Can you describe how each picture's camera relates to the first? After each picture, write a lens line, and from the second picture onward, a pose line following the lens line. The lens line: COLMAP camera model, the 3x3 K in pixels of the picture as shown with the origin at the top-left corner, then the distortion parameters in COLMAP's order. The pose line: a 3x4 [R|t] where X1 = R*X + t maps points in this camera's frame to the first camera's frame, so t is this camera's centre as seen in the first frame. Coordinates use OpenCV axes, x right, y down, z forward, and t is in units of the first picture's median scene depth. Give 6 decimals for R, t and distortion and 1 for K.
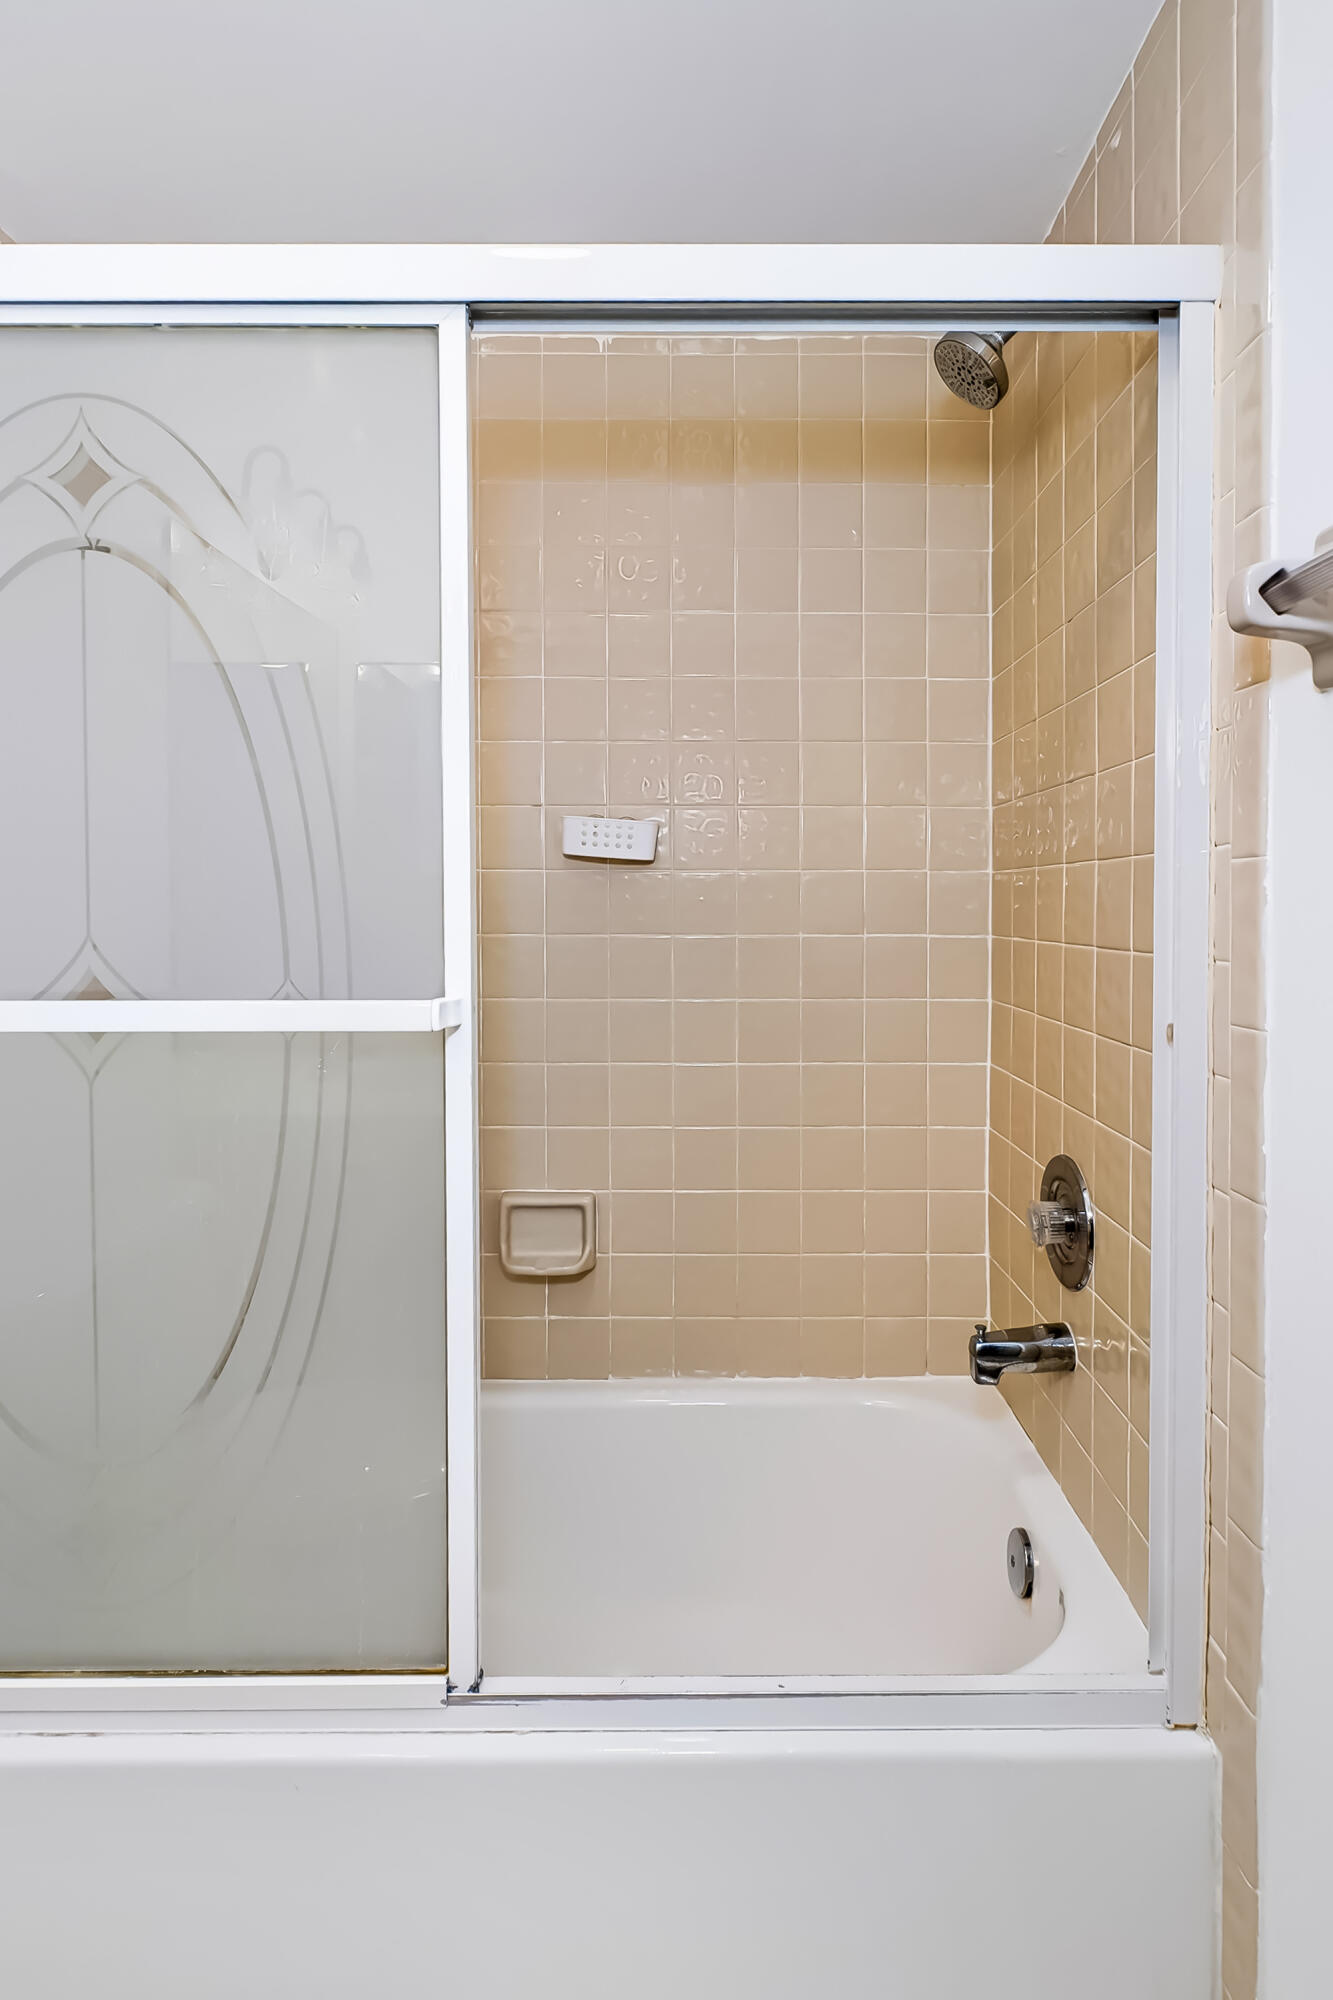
lens RADIAL K [[927.4, 0, 649.2], [0, 927.4, 940.6], [0, 0, 1]] dist [-0.002327, 0.002526]
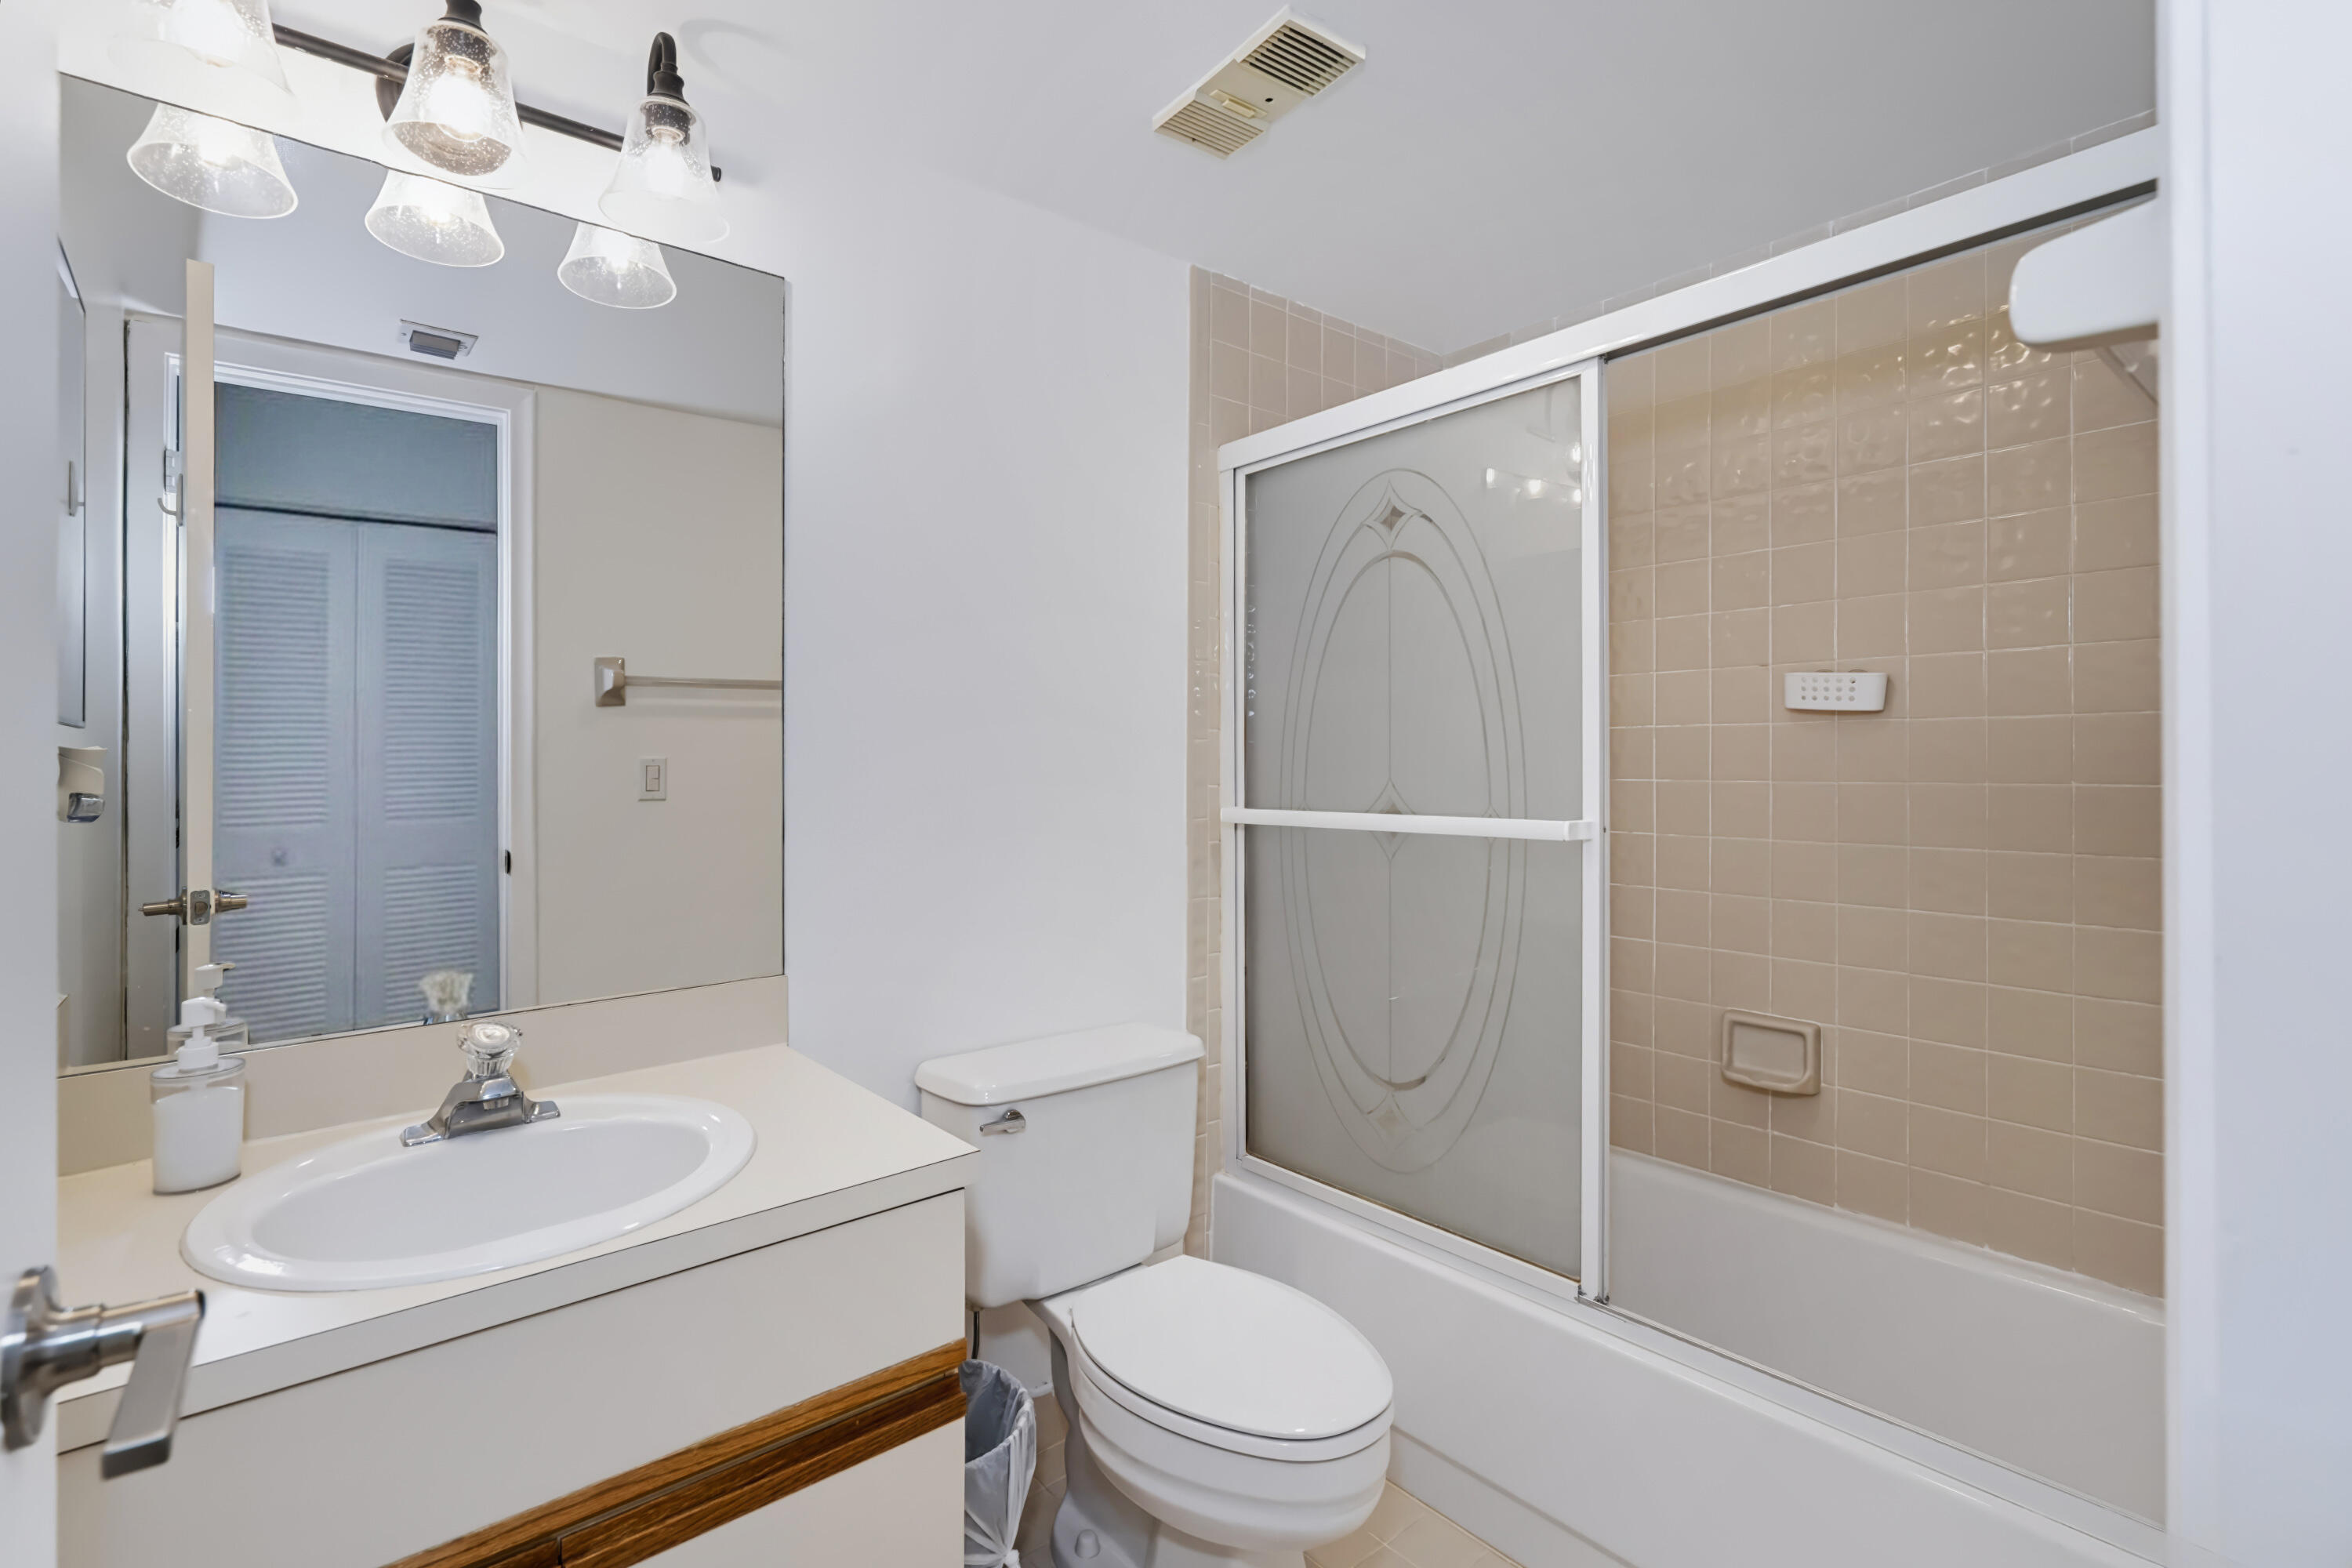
lens RADIAL K [[1090.6, 0, 1168.9], [0, 1090.6, 768.1], [0, 0, 1]] dist [-0.002327, 0.002526]
pose [[0.647834, 0.004487, -0.761768, 0.422031], [-0.018178, 0.999789, -0.009569, 0.003467], [0.761565, 0.020046, 0.647779, -0.395481]]
